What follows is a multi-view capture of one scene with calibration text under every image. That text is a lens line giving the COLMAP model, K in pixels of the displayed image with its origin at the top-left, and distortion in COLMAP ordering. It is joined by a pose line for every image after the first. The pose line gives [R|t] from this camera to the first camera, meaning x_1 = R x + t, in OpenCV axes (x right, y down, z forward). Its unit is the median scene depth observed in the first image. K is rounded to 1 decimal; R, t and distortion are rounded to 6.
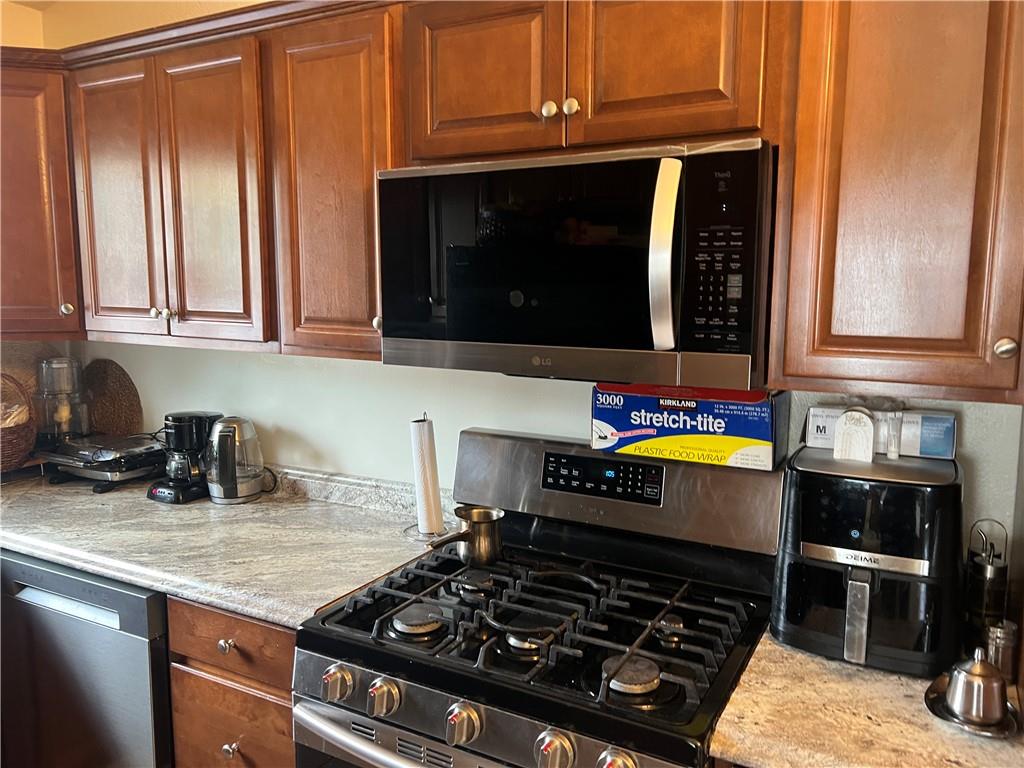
lens RADIAL K [[787.0, 0, 512.0], [0, 787.0, 384.0], [0, 0, 1]] dist [0.063698, -0.083013]
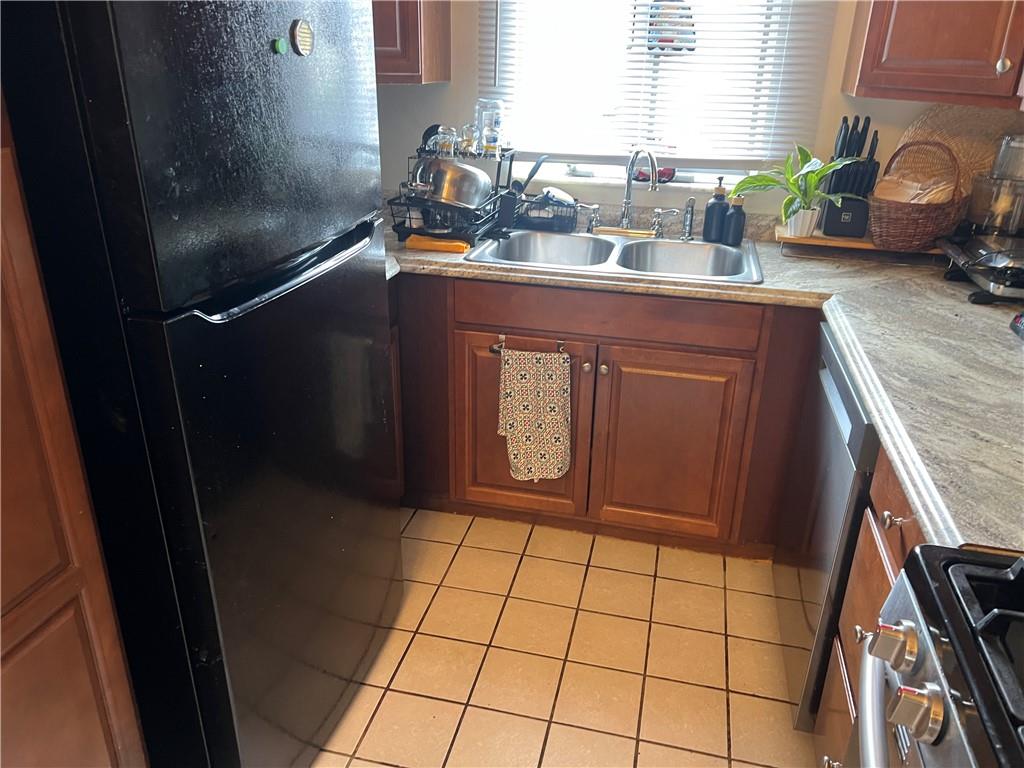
lens RADIAL K [[772.6, 0, 512.0], [0, 772.6, 384.0], [0, 0, 1]] dist [0.060780, -0.072971]
pose [[0.275173, 0.389468, -0.878973, 0.148170], [-0.152155, 0.920389, 0.360185, -0.010372], [0.949278, 0.034627, 0.312525, 0.390525]]
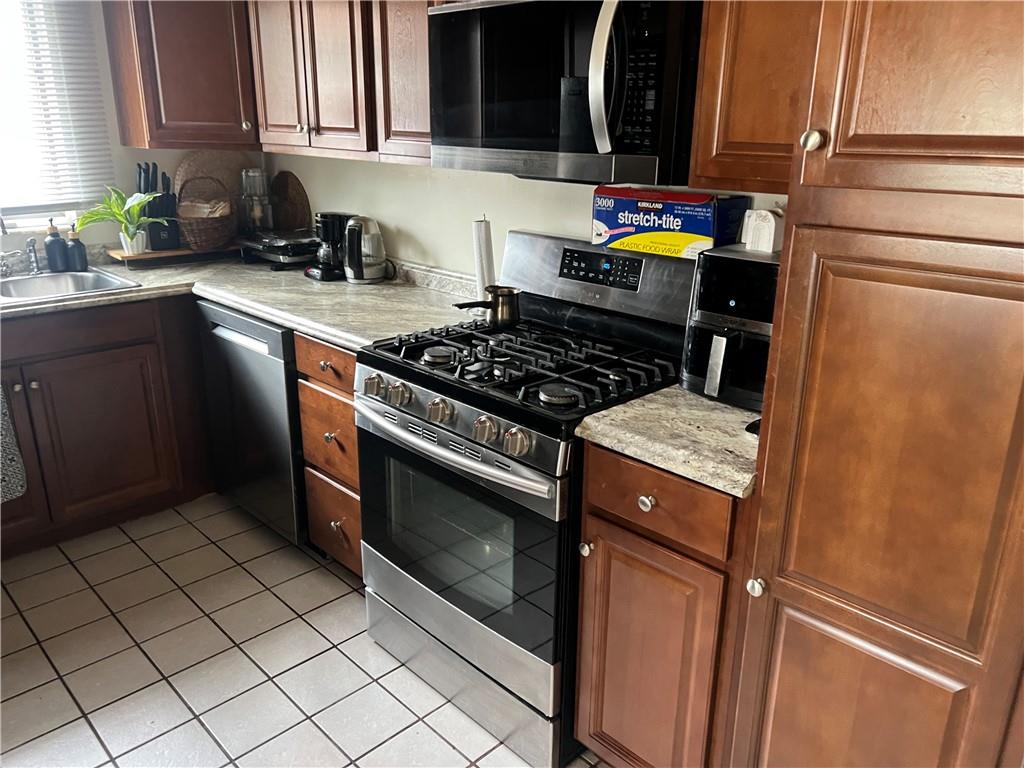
lens RADIAL K [[787.0, 0, 512.0], [0, 787.0, 384.0], [0, 0, 1]] dist [0.063698, -0.083013]
pose [[0.957840, 0.101611, -0.268735, 0.338076], [-0.050517, 0.980362, 0.190628, 0.068143], [0.282827, -0.169016, 0.944162, -0.252039]]
